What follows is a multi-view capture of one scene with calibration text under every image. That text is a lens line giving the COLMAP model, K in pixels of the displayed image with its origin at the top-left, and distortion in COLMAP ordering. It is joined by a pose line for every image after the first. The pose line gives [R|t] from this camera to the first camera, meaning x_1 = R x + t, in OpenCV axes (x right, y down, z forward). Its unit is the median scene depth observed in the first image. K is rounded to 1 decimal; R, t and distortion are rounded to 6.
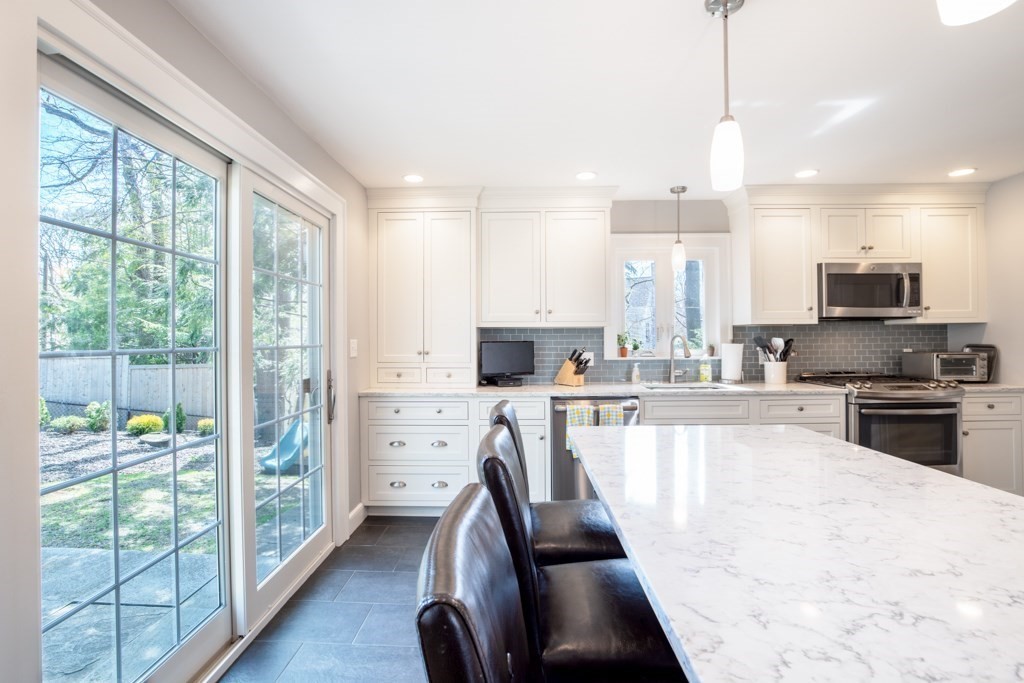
lens RADIAL K [[456.5, 0, 507.4], [0, 456.5, 334.9], [0, 0, 1]] dist [-0.044184, 0.009999]
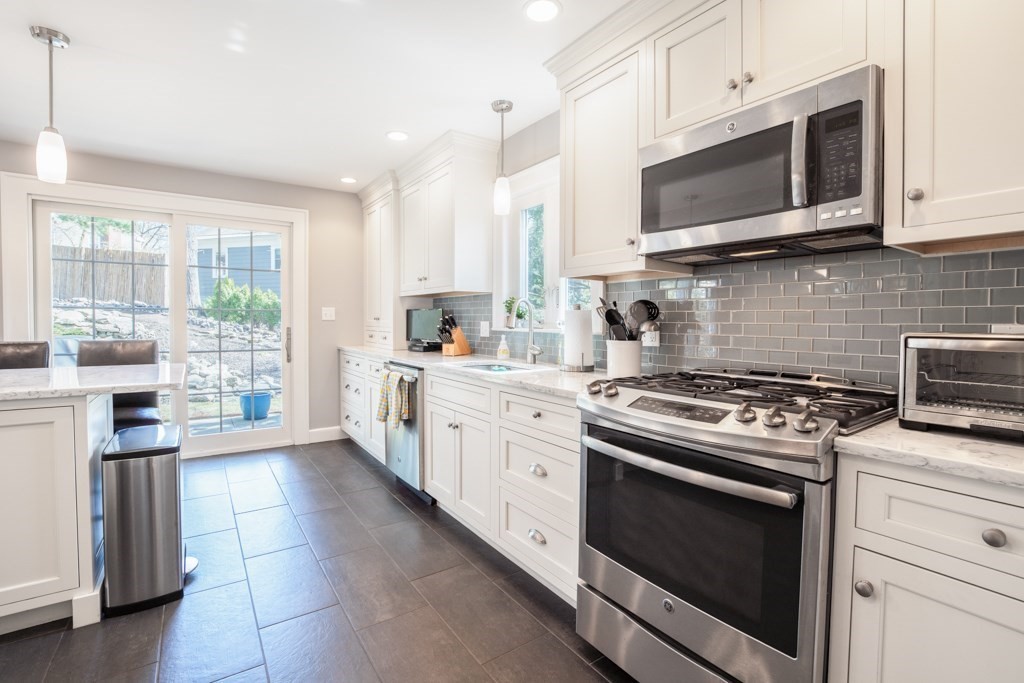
lens RADIAL K [[456.5, 0, 507.4], [0, 456.5, 334.9], [0, 0, 1]] dist [-0.044184, 0.009999]
pose [[0.596451, 0.036956, -0.801798, 1.012018], [-0.005646, 0.999108, 0.041851, 0.029958], [0.802629, -0.020435, 0.596128, 0.552130]]
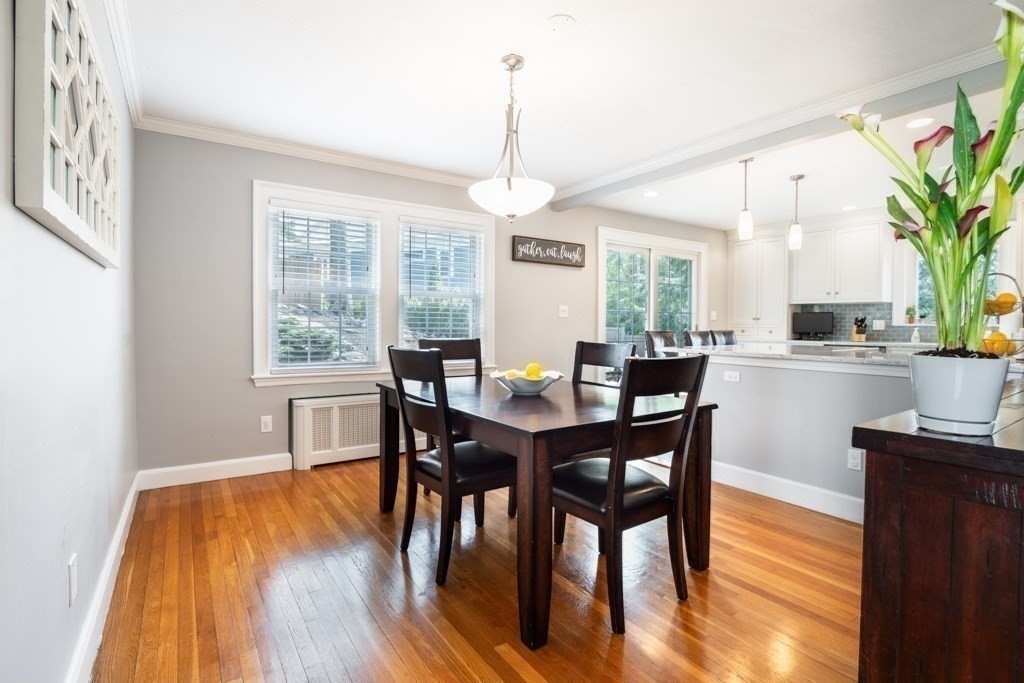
lens RADIAL K [[482.9, 0, 500.4], [0, 482.9, 339.4], [0, 0, 1]] dist [-0.035338, 0.009118]
pose [[0.575601, 0.037221, -0.816883, 0.777136], [-0.002123, 0.999028, 0.044025, 0.039223], [0.817728, -0.023607, 0.575121, -0.906918]]
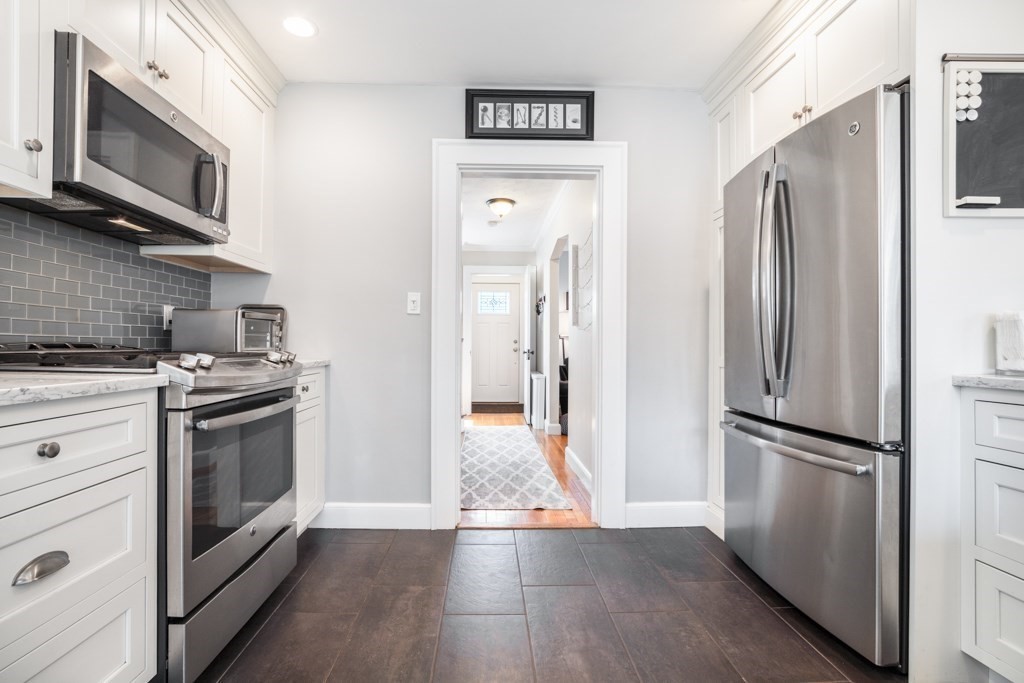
lens RADIAL K [[482.9, 0, 500.4], [0, 482.9, 339.4], [0, 0, 1]] dist [-0.035338, 0.009118]
pose [[-0.059832, 0.023379, 0.997935, 0.307880], [-0.012883, 0.999624, -0.024191, 0.088436], [-0.998125, -0.014304, -0.059508, 0.665714]]
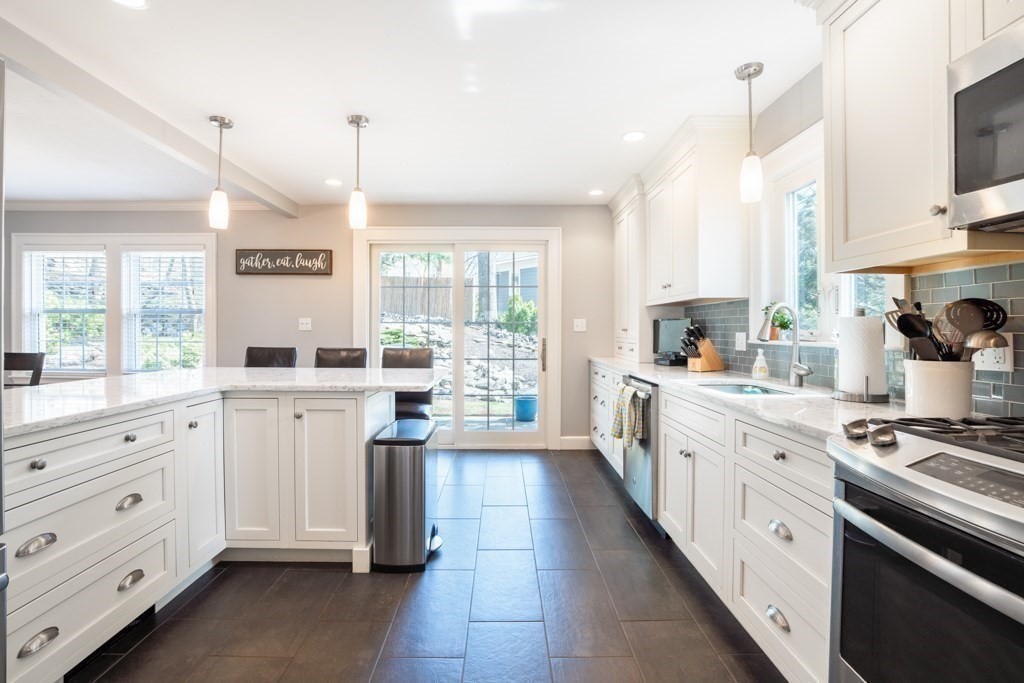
lens RADIAL K [[456.5, 0, 507.4], [0, 456.5, 334.9], [0, 0, 1]] dist [-0.044184, 0.009999]
pose [[0.043477, 0.017263, -0.998905, 0.991410], [0.005824, 0.999829, 0.017532, 0.030120], [0.999037, -0.006580, 0.043369, 0.642458]]
